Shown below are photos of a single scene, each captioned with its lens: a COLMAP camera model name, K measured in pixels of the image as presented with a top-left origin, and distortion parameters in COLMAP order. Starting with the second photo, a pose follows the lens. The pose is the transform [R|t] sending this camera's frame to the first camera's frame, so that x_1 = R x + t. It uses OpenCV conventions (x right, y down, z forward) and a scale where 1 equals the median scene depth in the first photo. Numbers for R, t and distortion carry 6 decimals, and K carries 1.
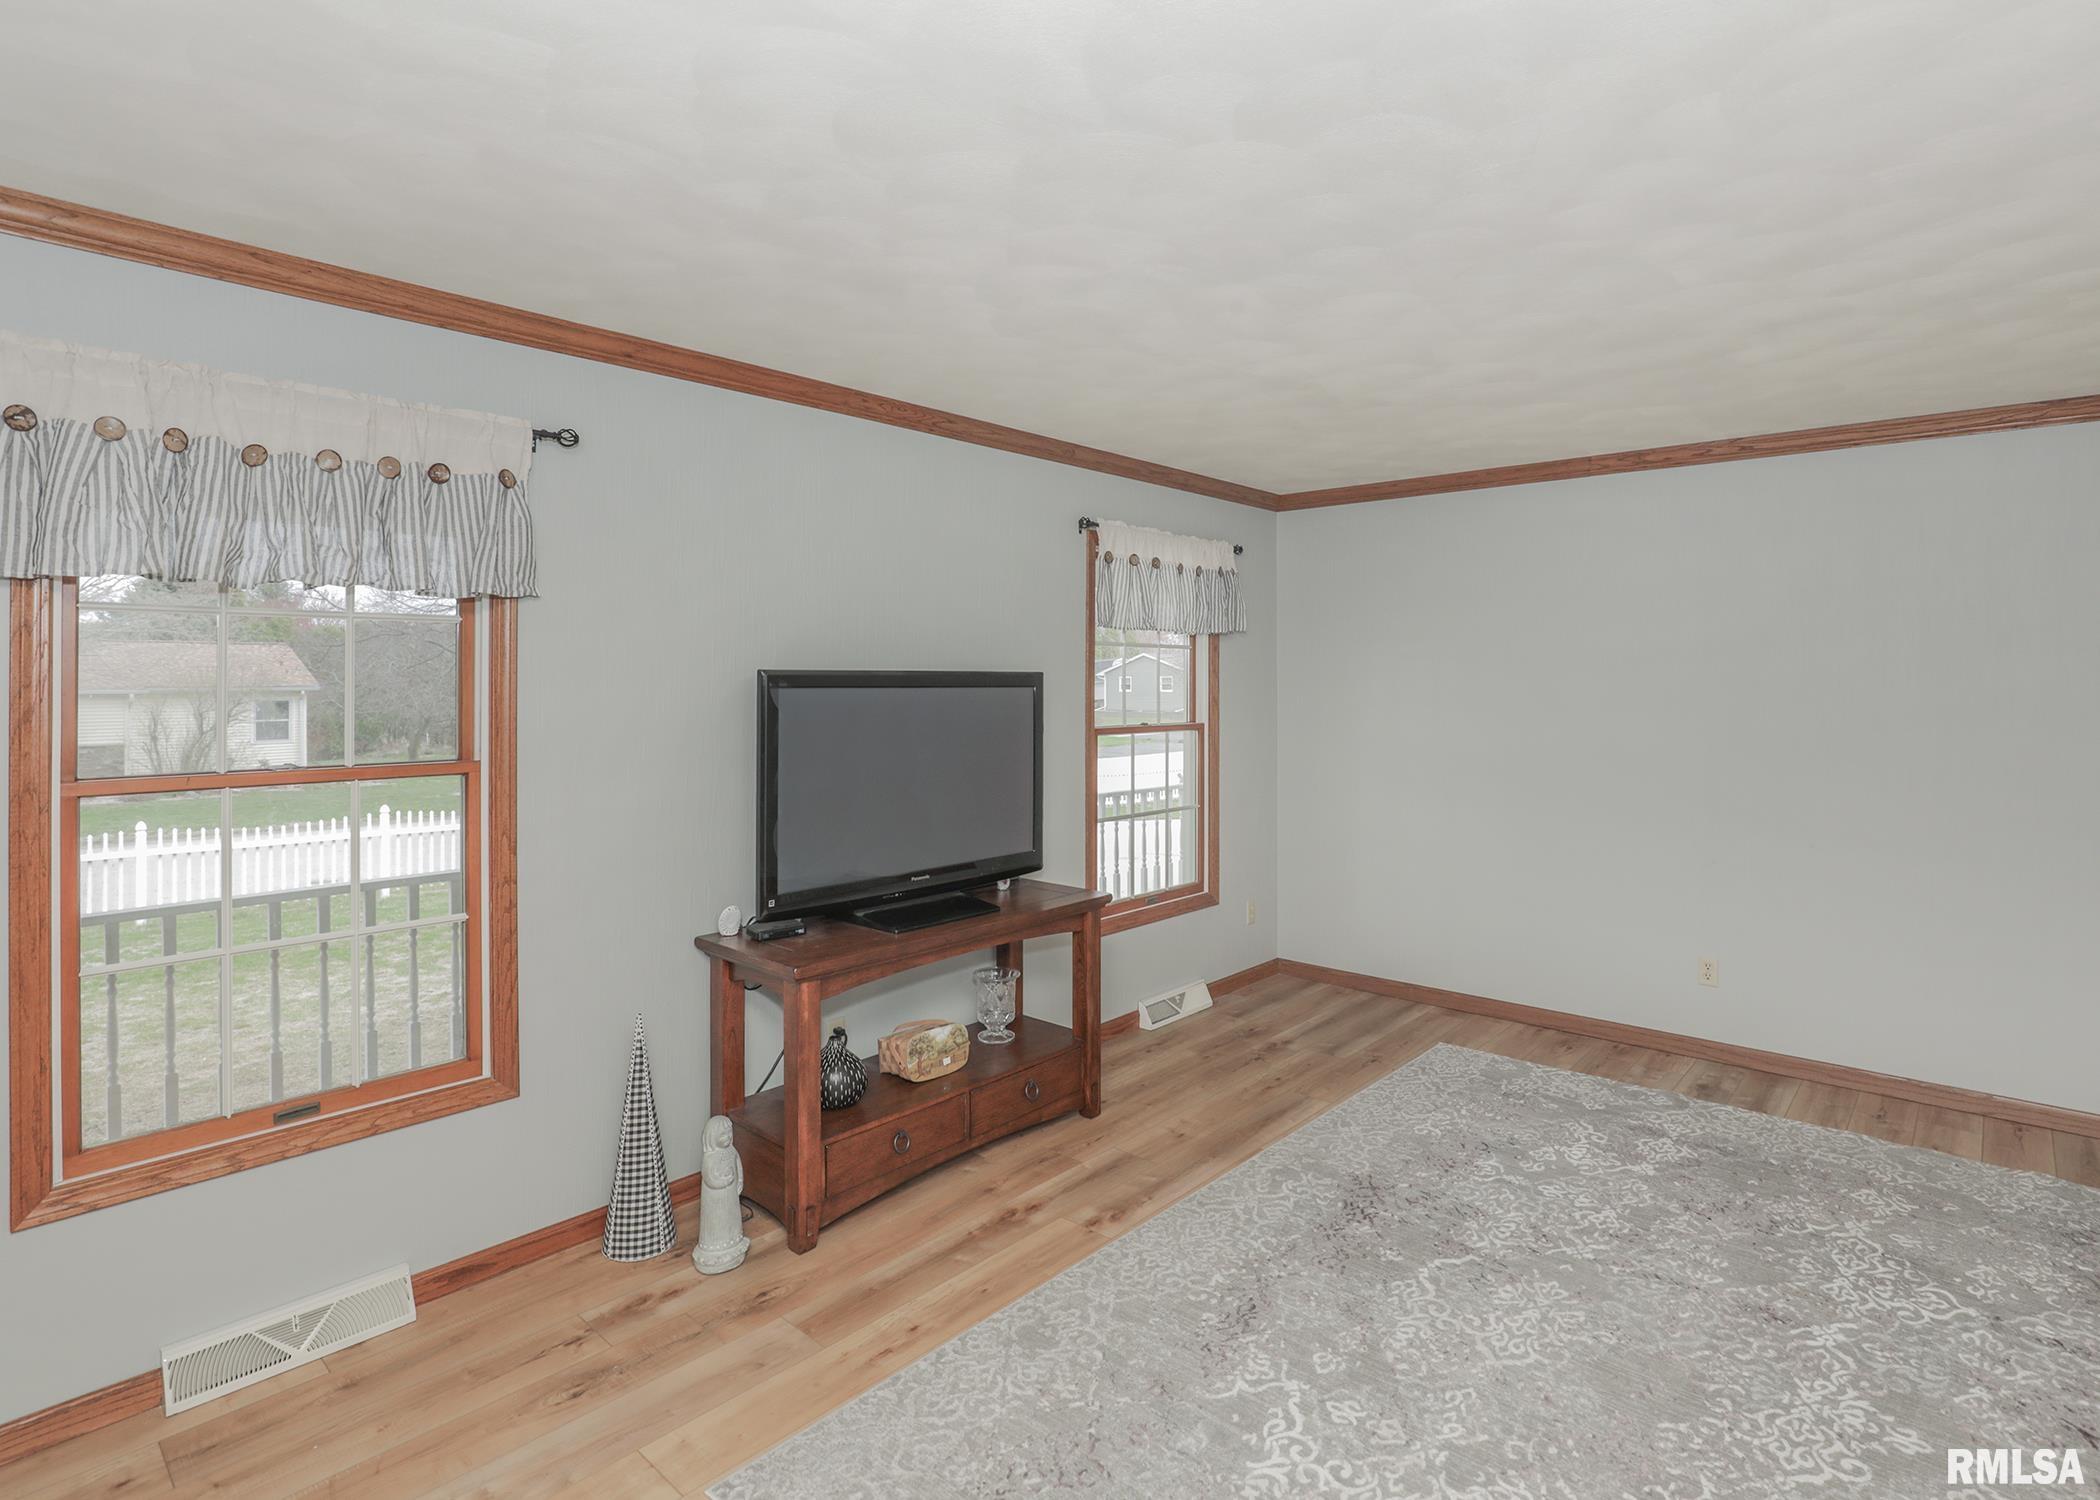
lens RADIAL K [[1103.3, 0, 1050.9], [0, 1103.3, 680.2], [0, 0, 1]] dist [-0.016707, -0.000228]
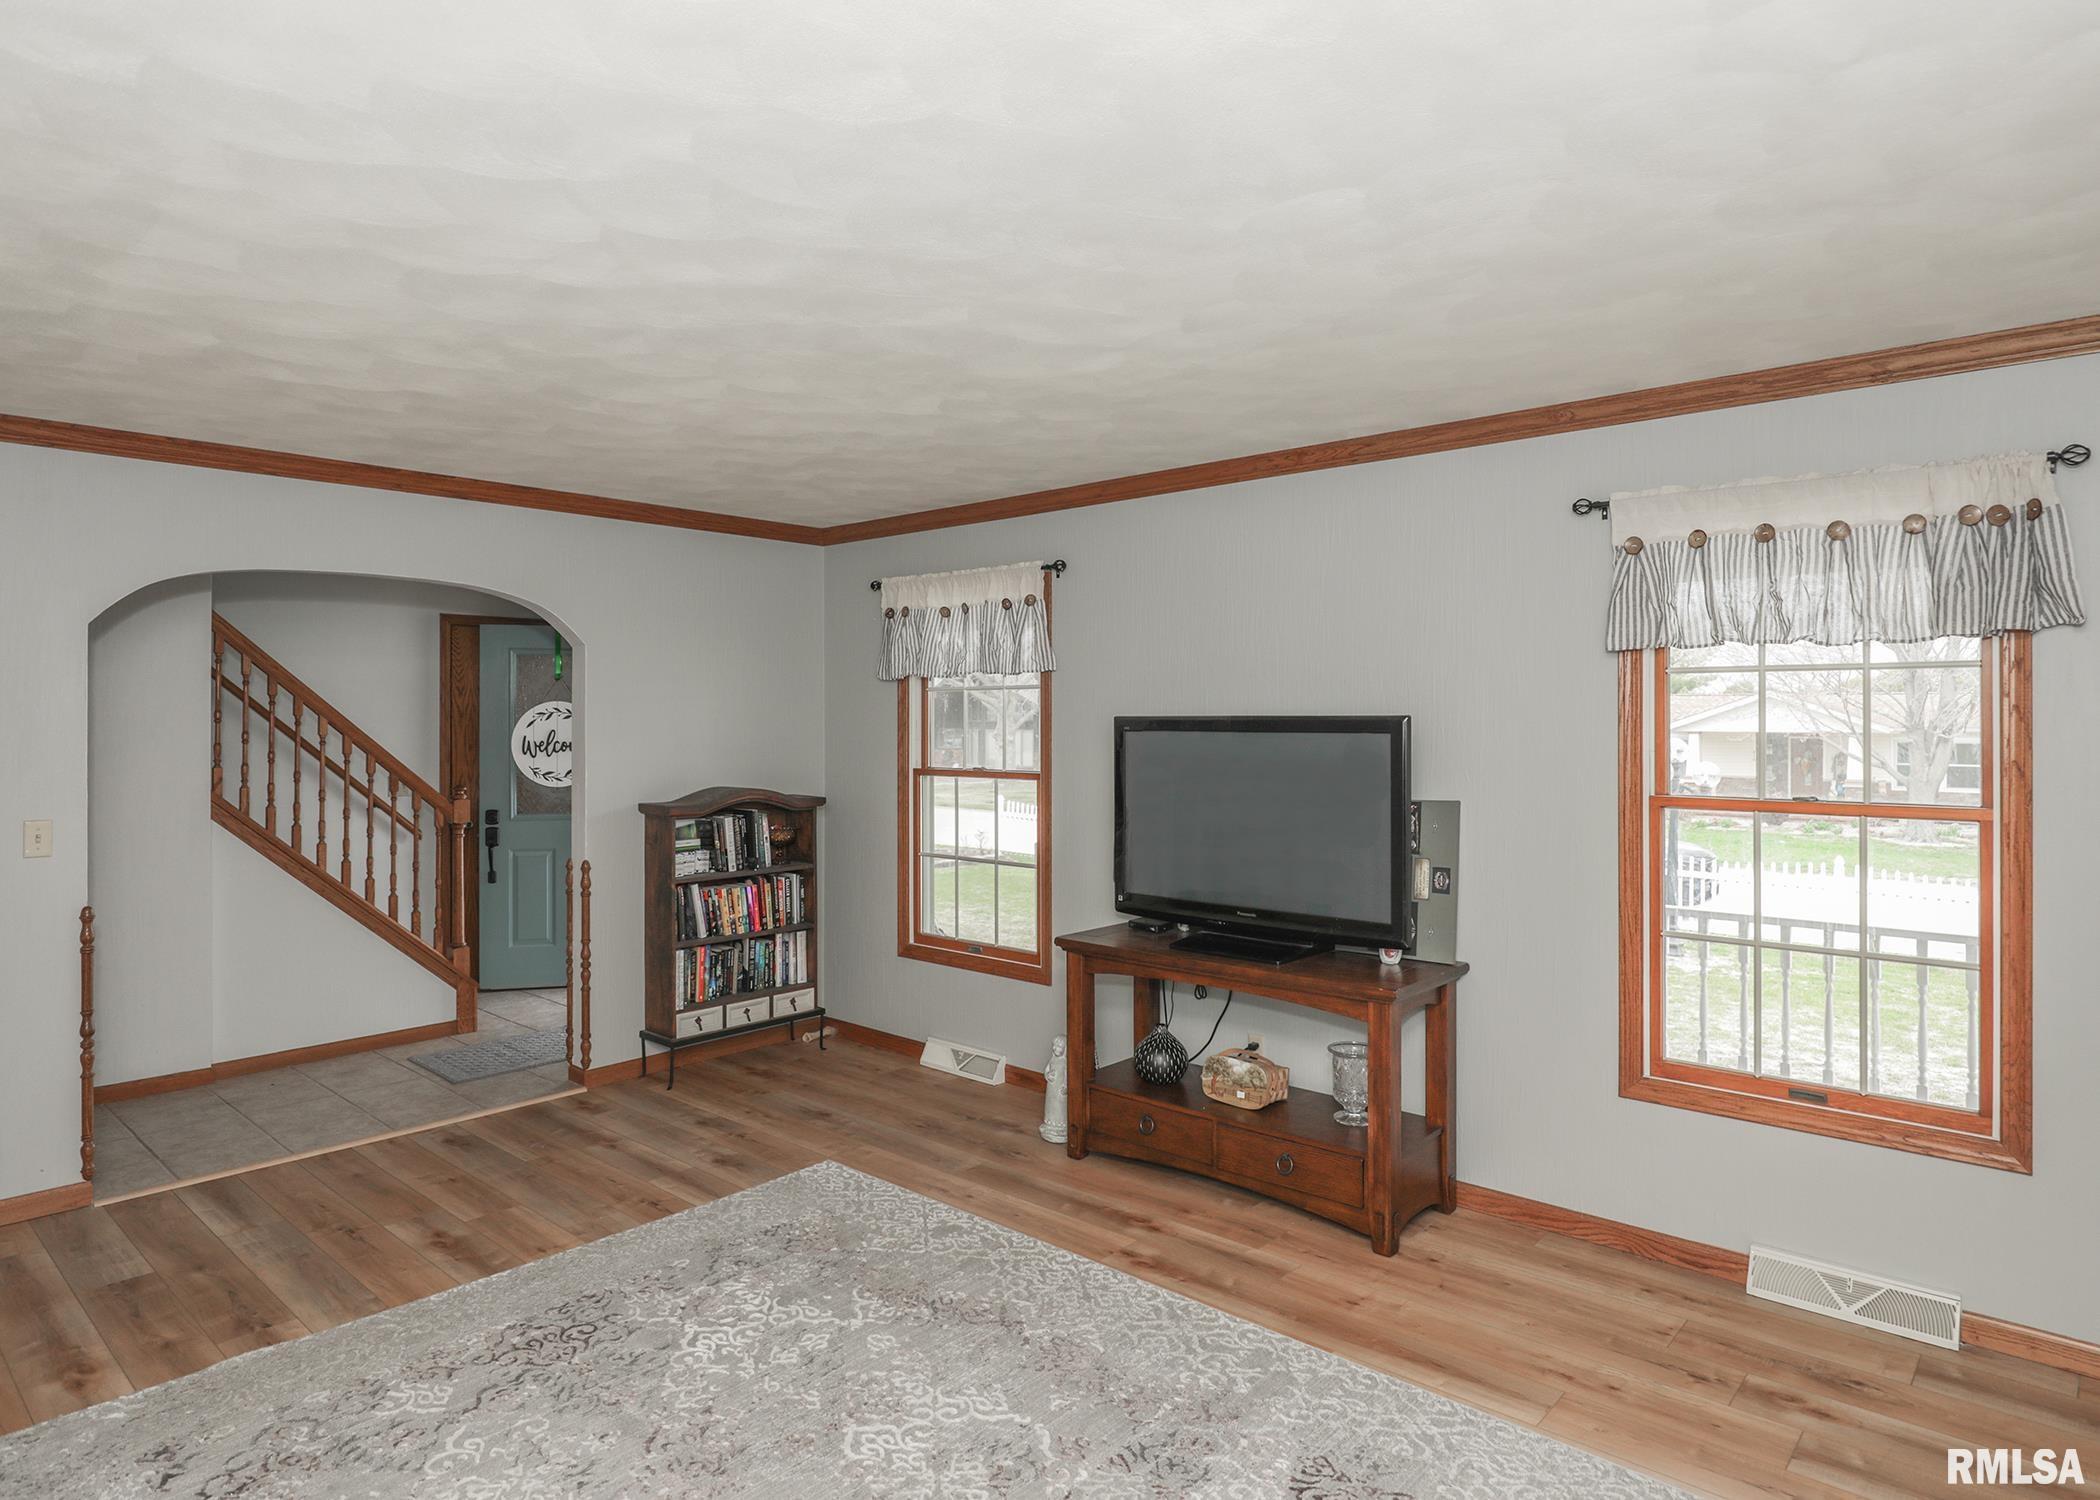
lens RADIAL K [[1222.4, 0, 1051.0], [0, 1222.4, 717.2], [0, 0, 1]] dist [-0.003296, -0.001014]
pose [[-0.010740, -0.000079, -0.999942, 1.065437], [0.002866, 0.999996, -0.000110, -0.007932], [0.999938, -0.002867, -0.010740, 0.847279]]
